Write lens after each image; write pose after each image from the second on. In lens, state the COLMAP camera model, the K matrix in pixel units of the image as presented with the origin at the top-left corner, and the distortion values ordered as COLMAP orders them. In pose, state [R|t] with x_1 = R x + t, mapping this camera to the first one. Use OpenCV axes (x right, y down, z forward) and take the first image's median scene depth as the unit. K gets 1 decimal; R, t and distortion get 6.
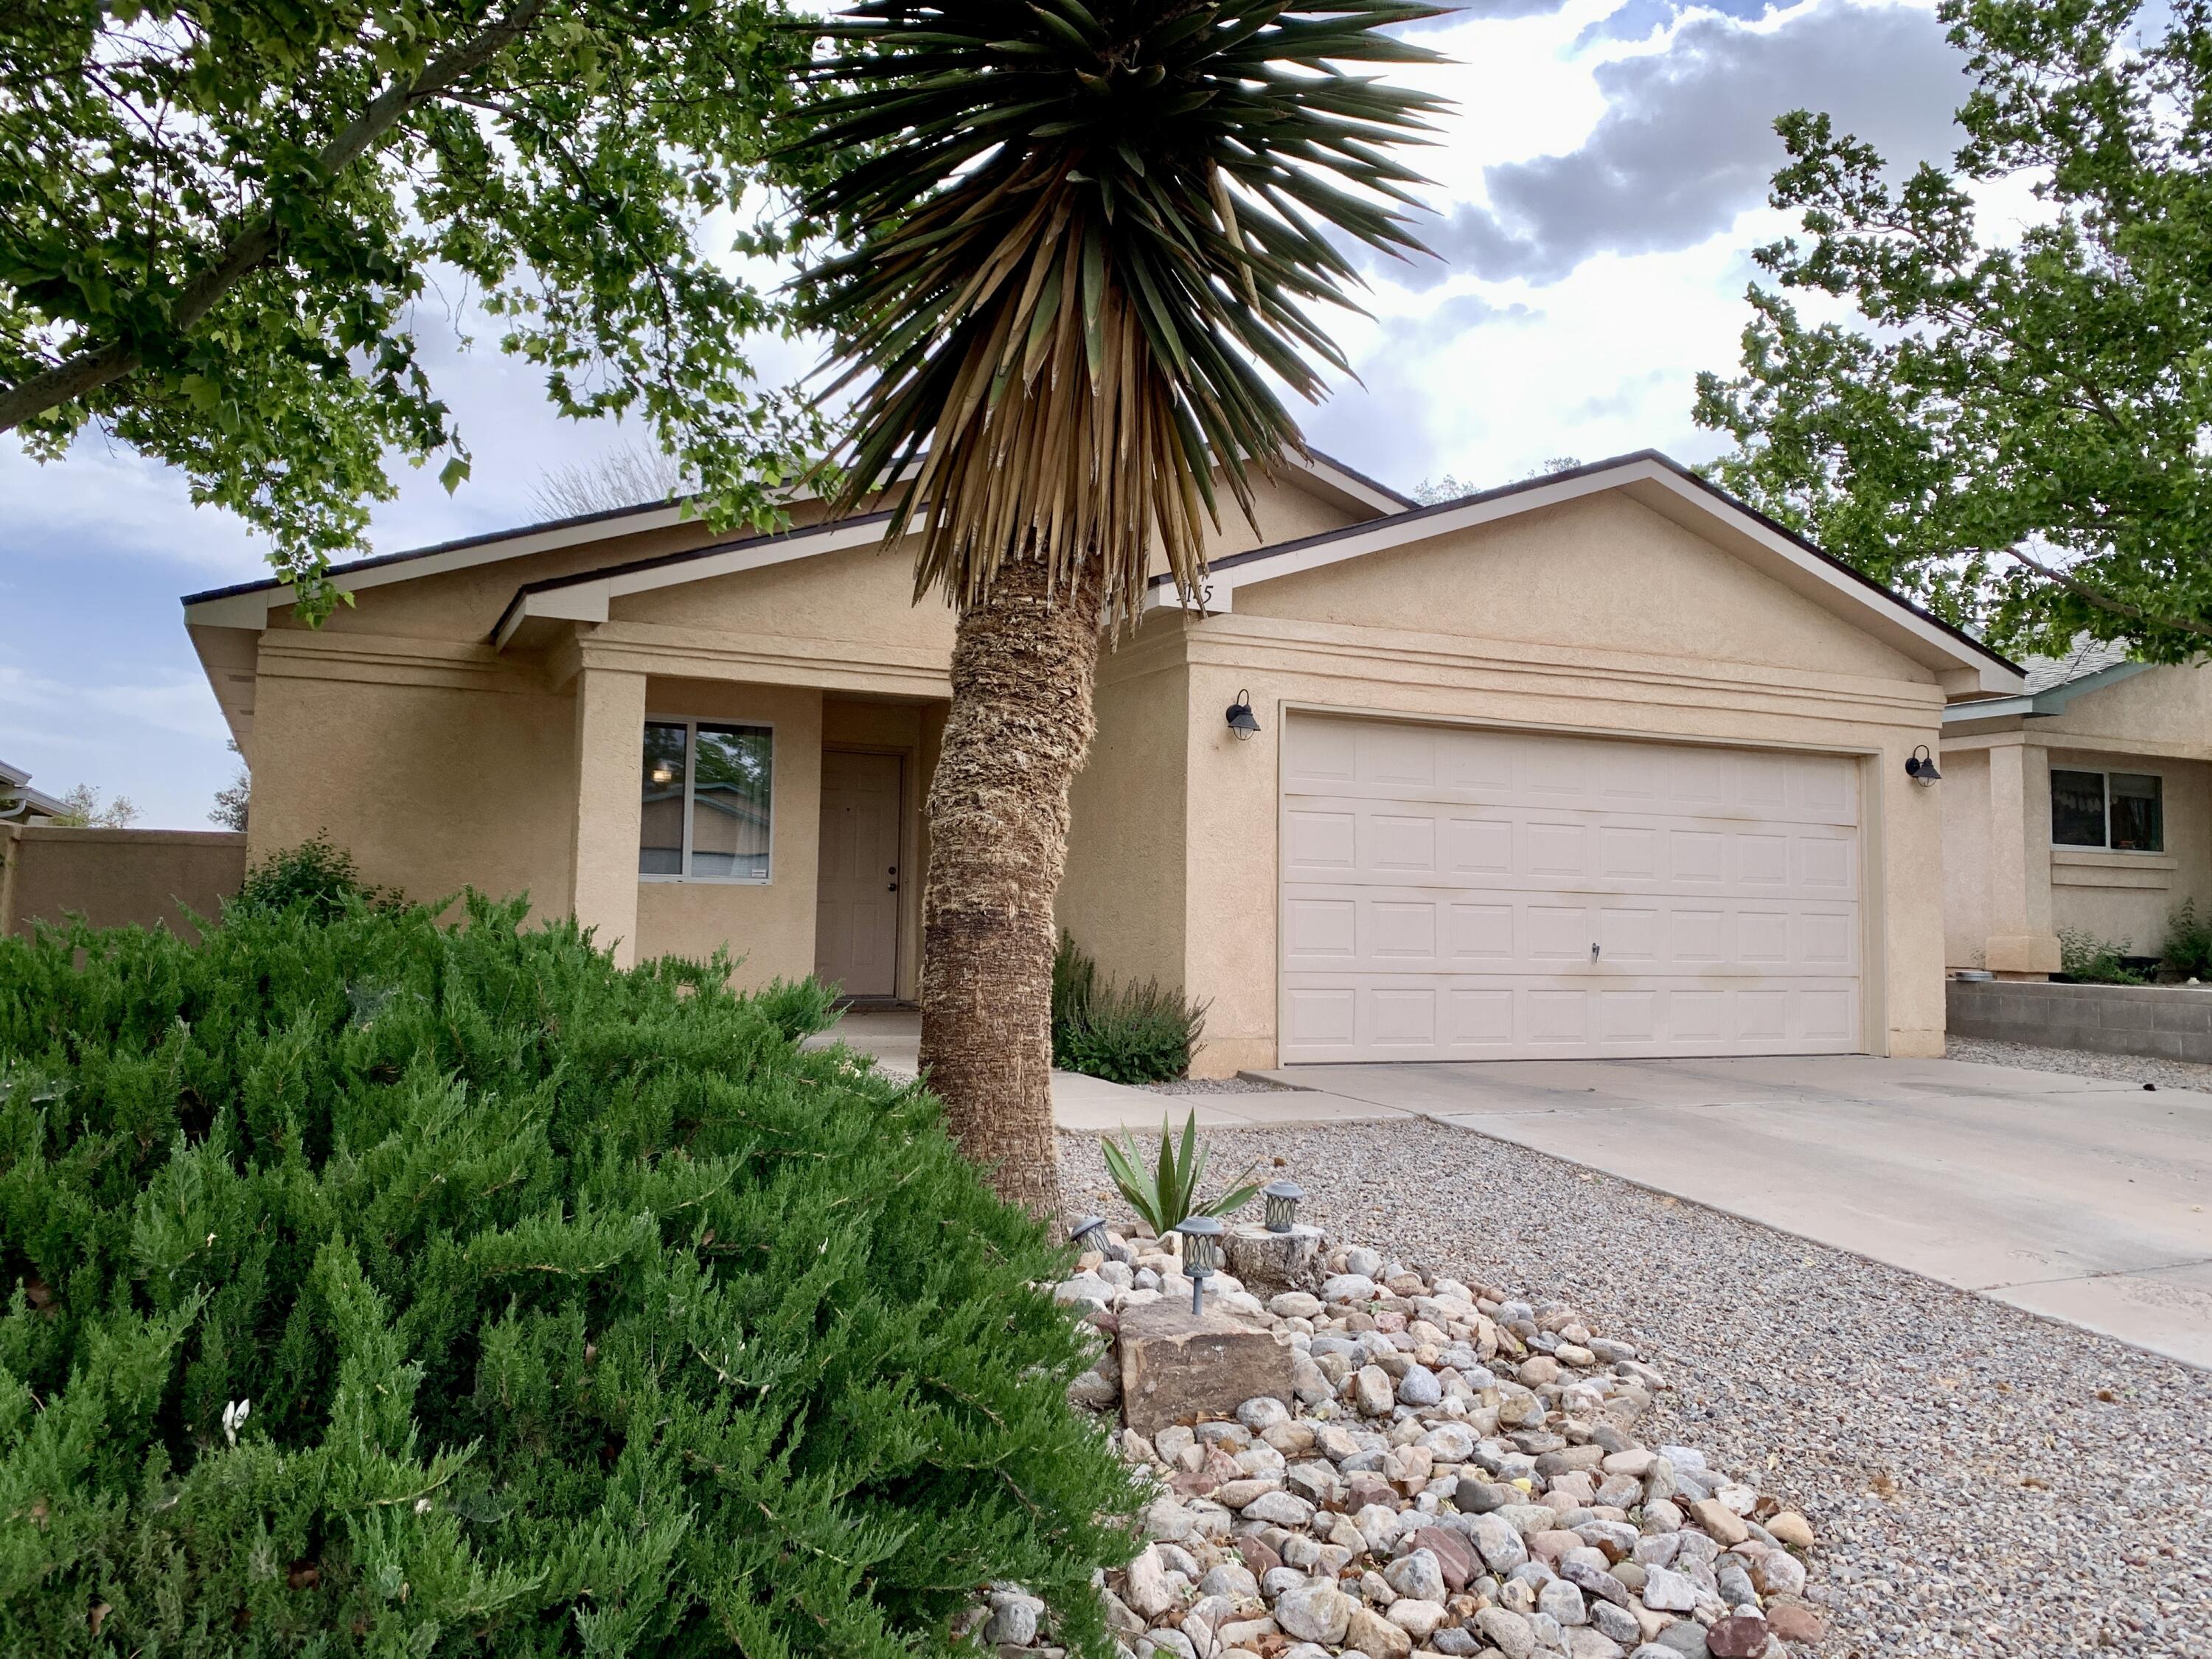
lens RADIAL K [[1632.8, 0, 1118.9], [0, 1632.8, 820.2], [0, 0, 1]] dist [-0.026654, -0.000377]
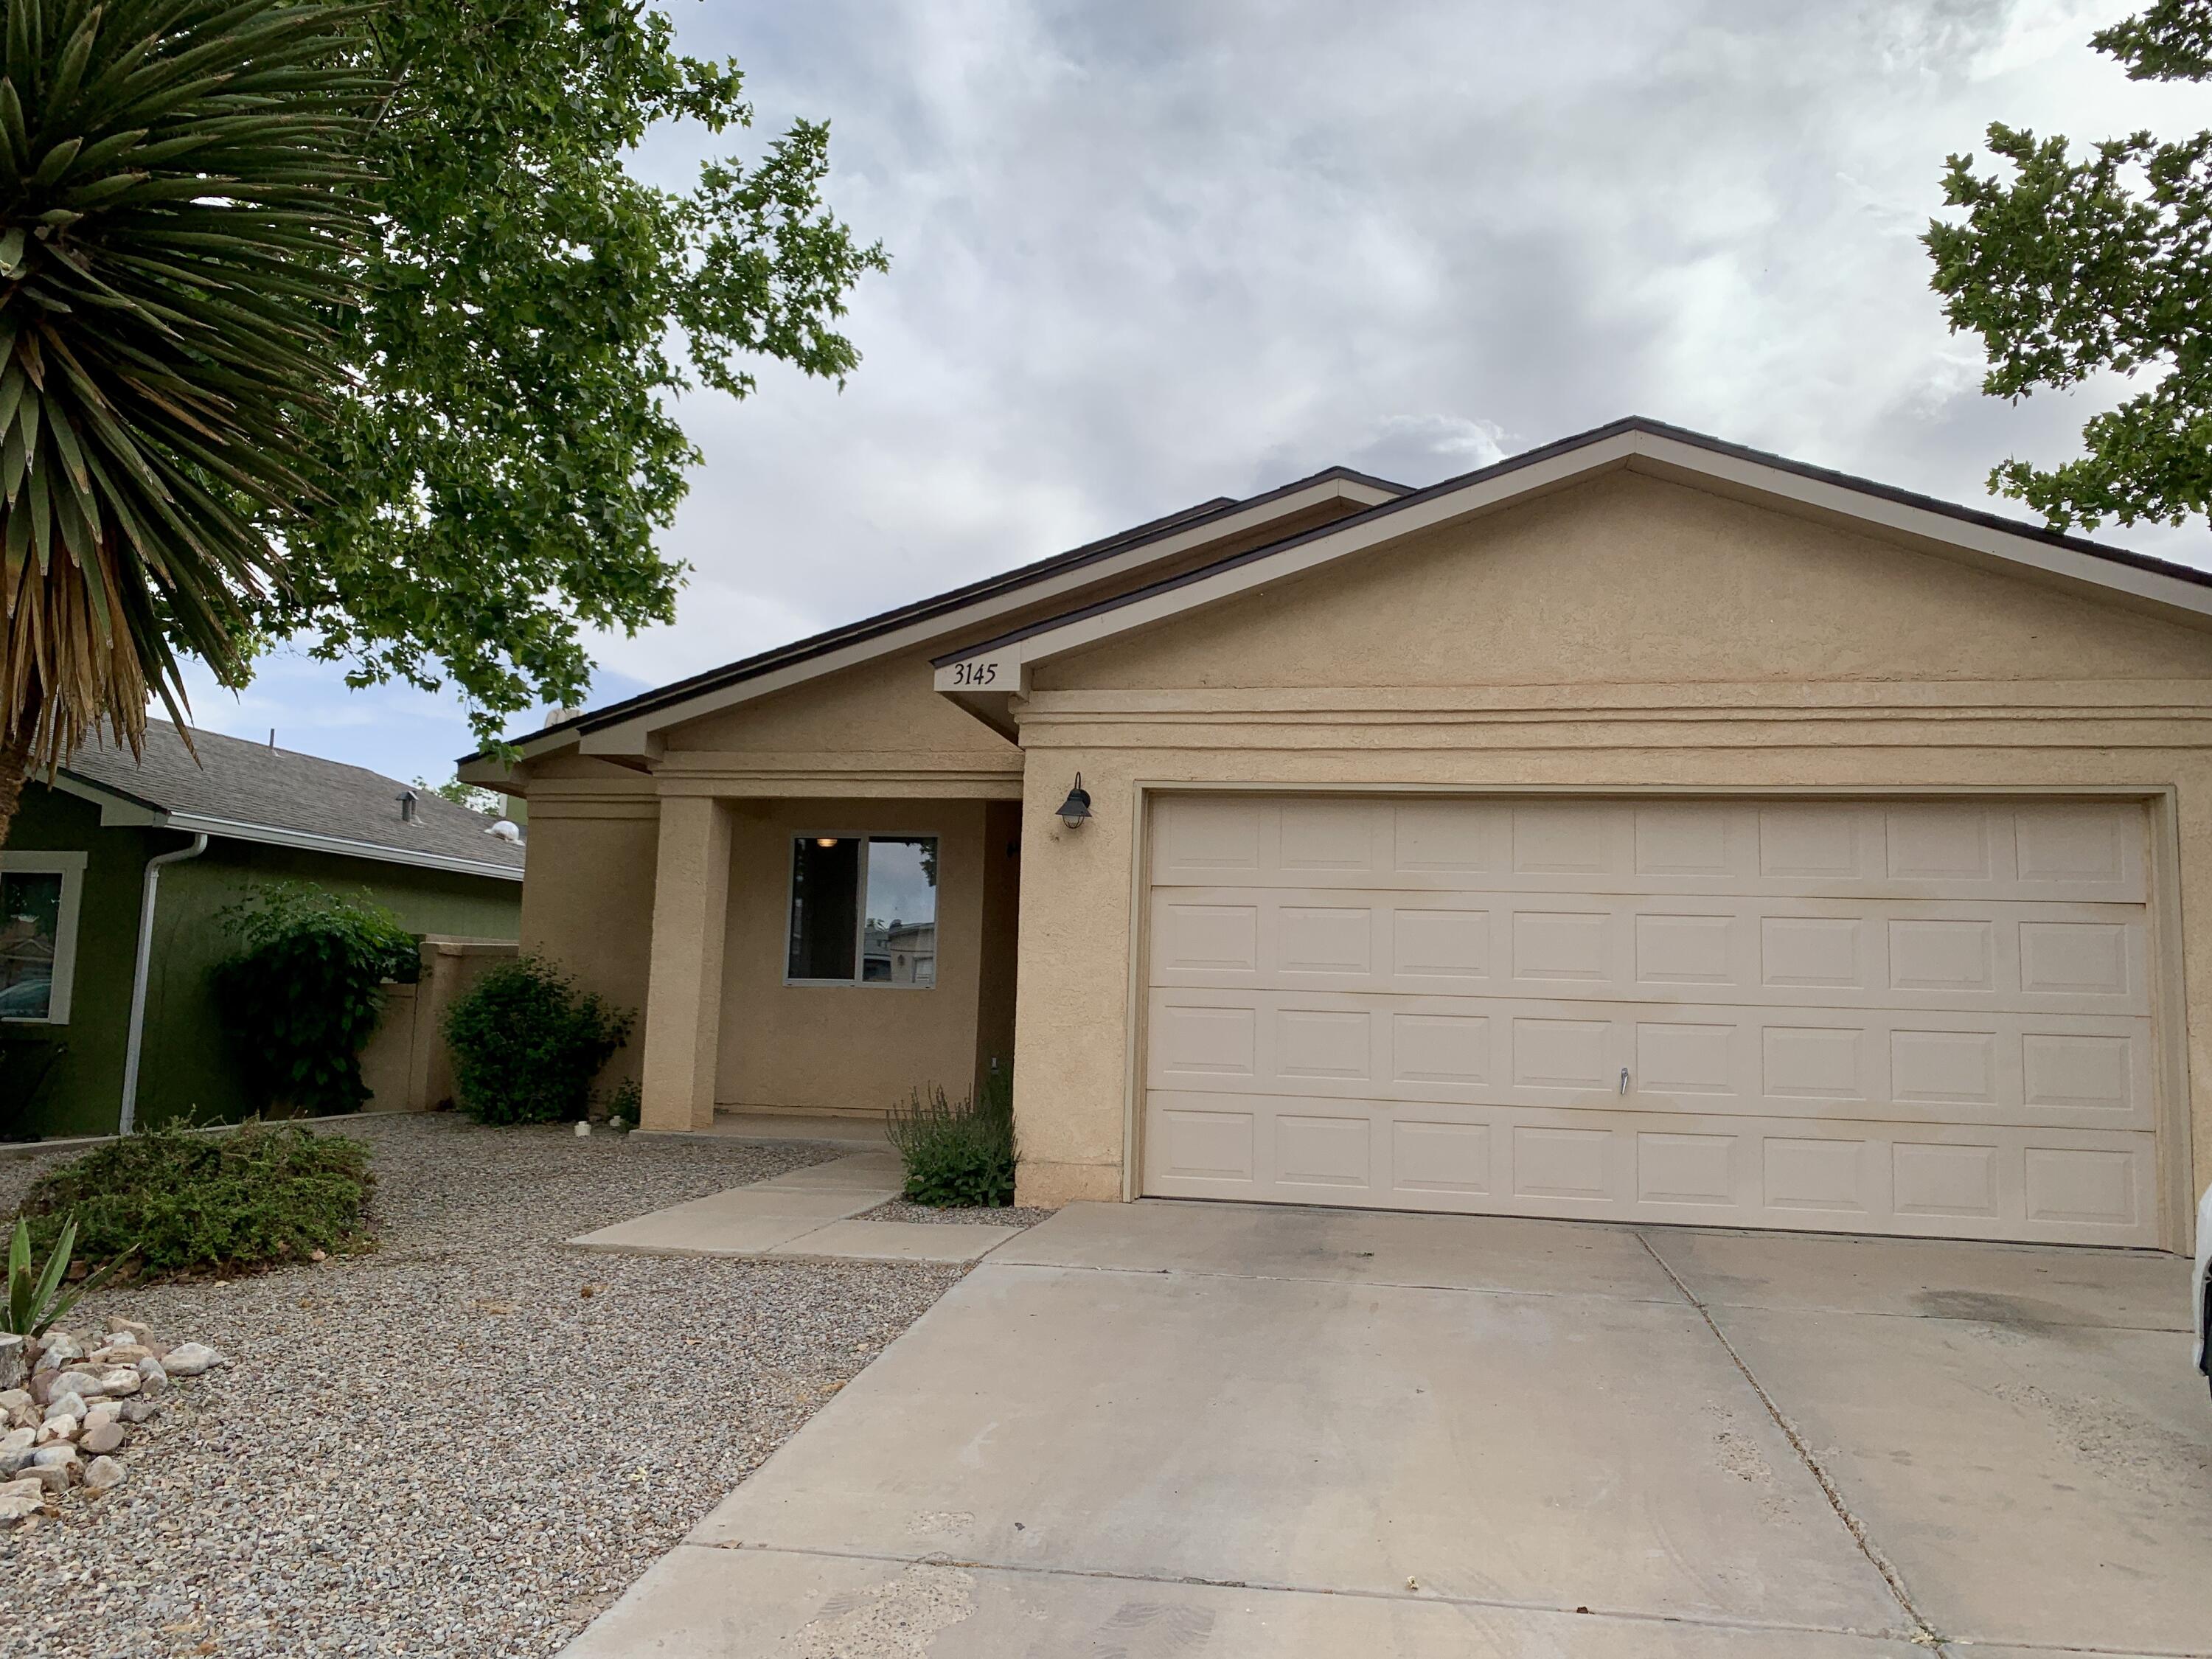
lens RADIAL K [[1671.1, 0, 1100.4], [0, 1671.1, 805.7], [0, 0, 1]] dist [-0.038860, -0.001747]
pose [[0.820538, -0.062067, -0.568213, 0.550292], [0.017423, 0.996341, -0.083672, 0.014572], [0.571327, 0.058756, 0.818617, 0.223658]]
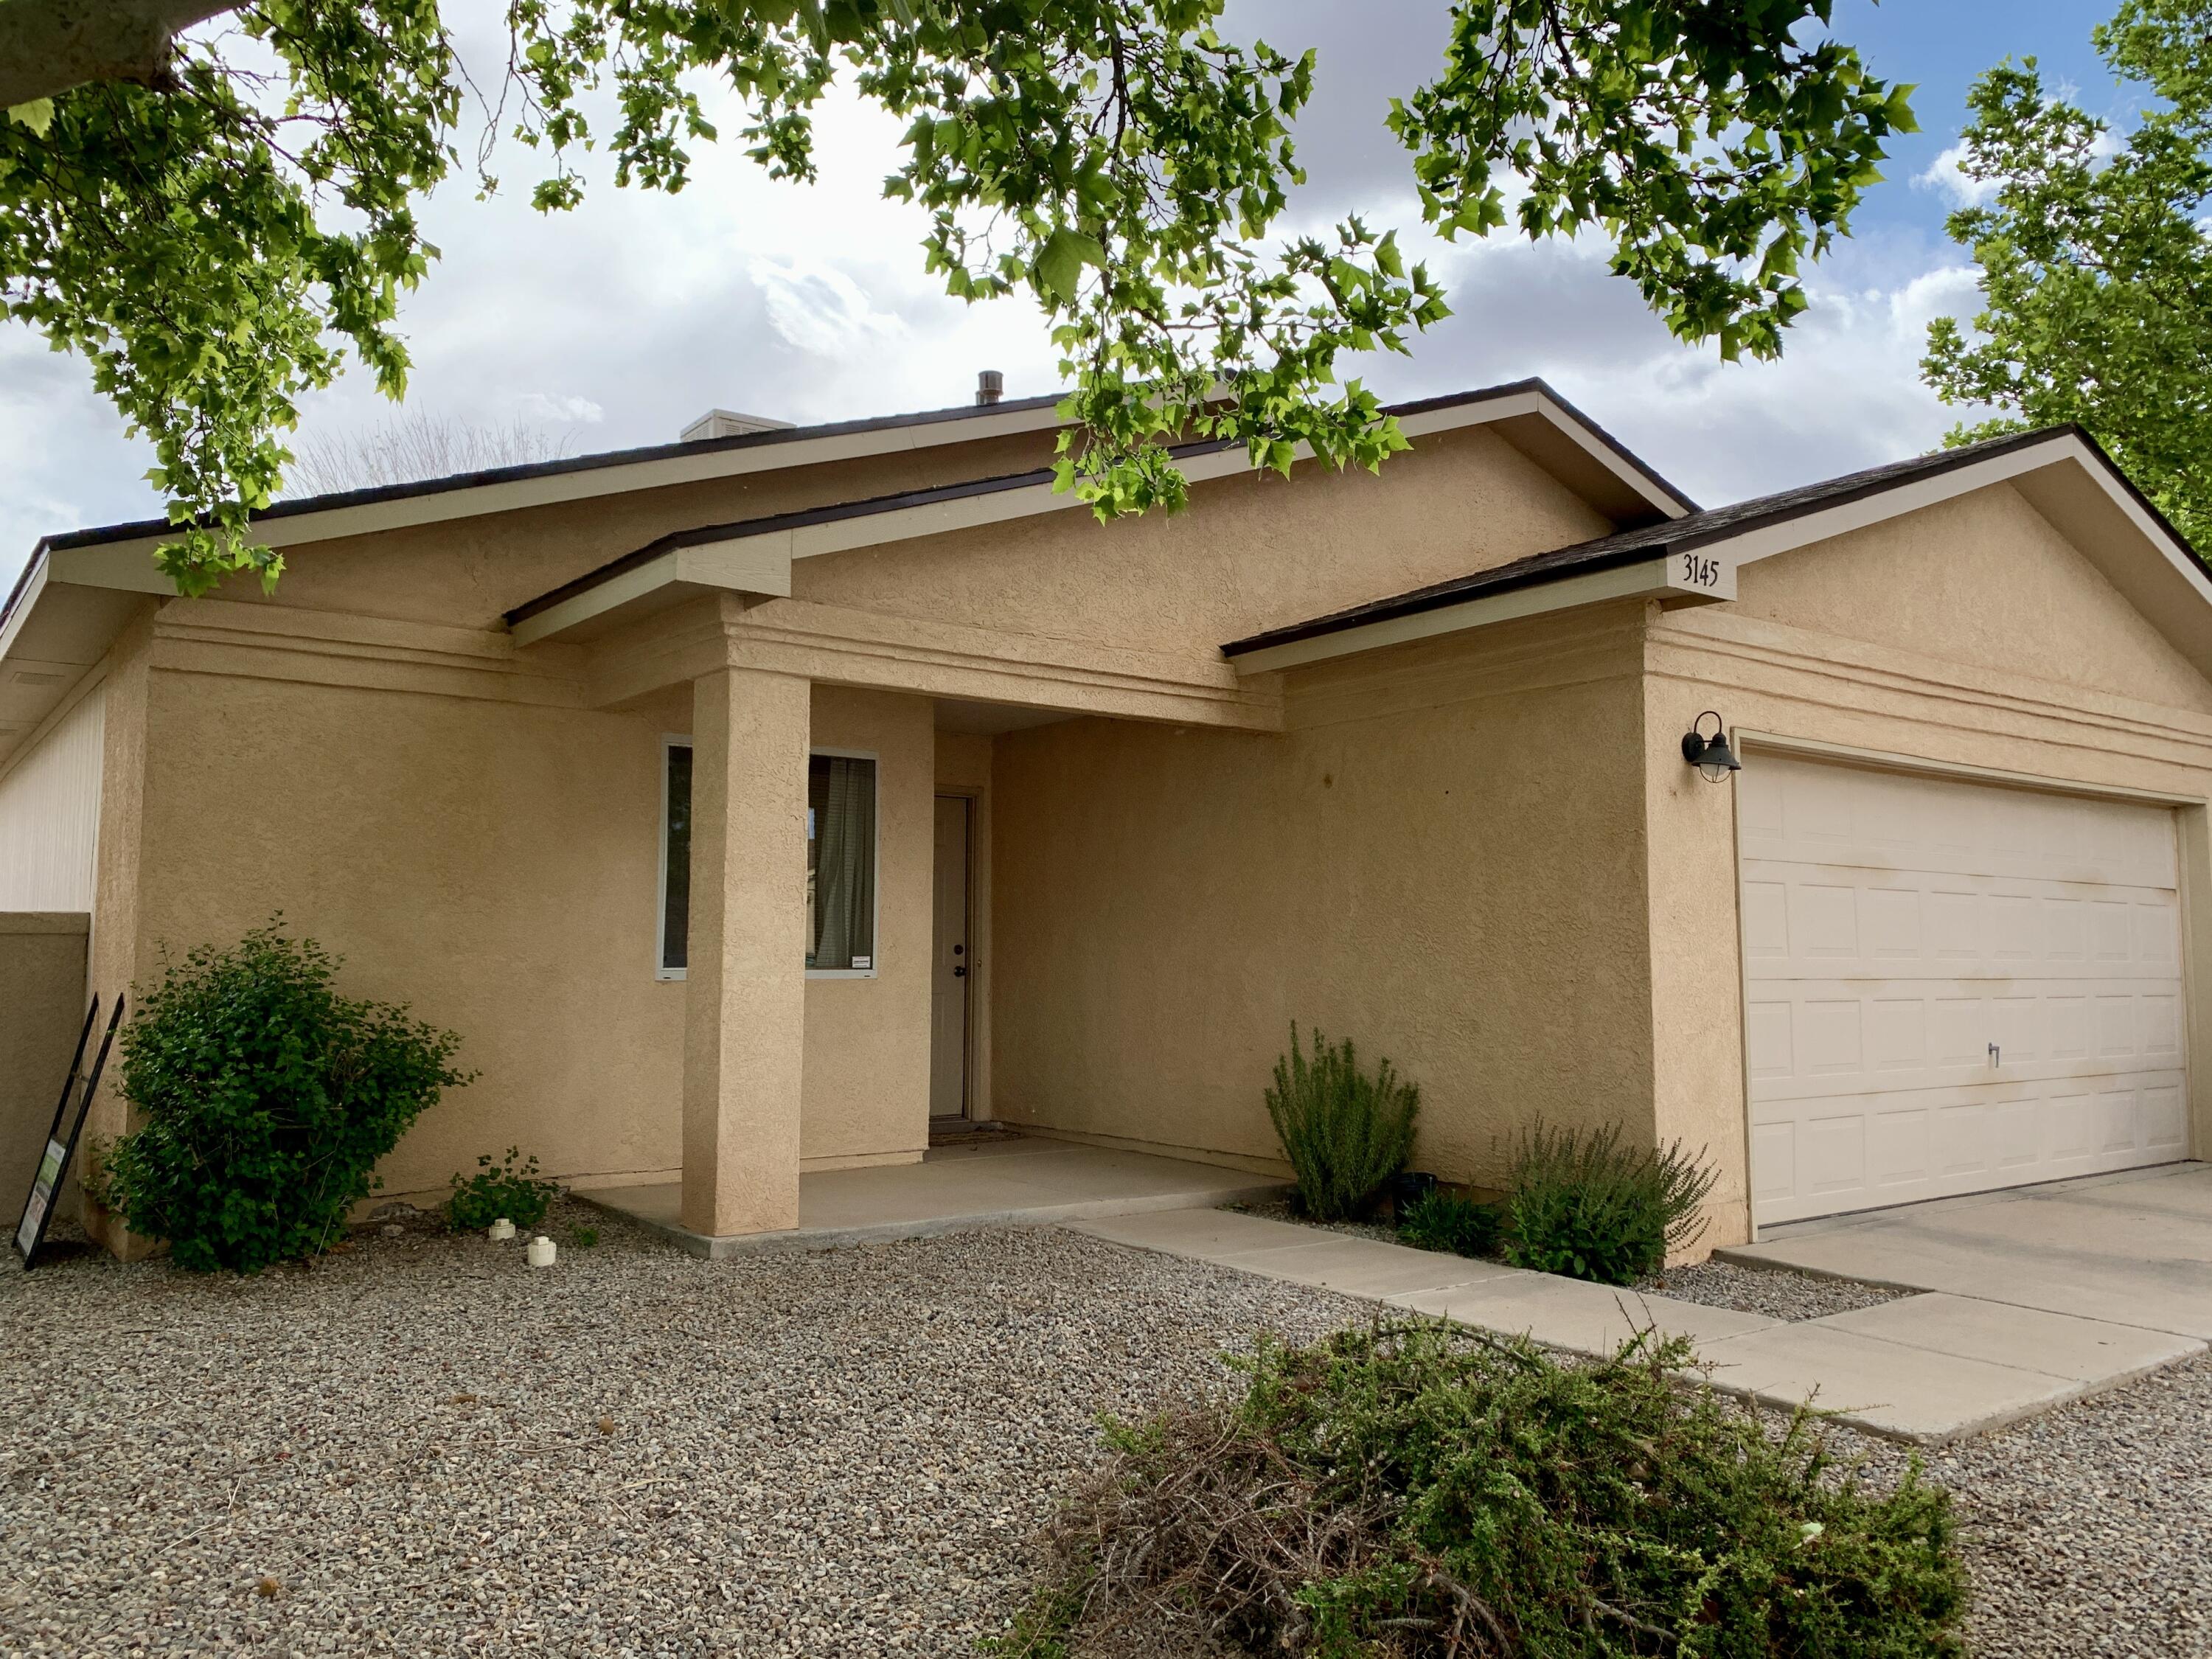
lens RADIAL K [[1671.1, 0, 1100.4], [0, 1671.1, 805.7], [0, 0, 1]] dist [-0.038860, -0.001747]
pose [[0.984319, 0.004580, 0.176339, -0.283317], [0.001049, 0.999493, -0.031815, -0.014980], [-0.176396, 0.031501, 0.983815, 0.296082]]
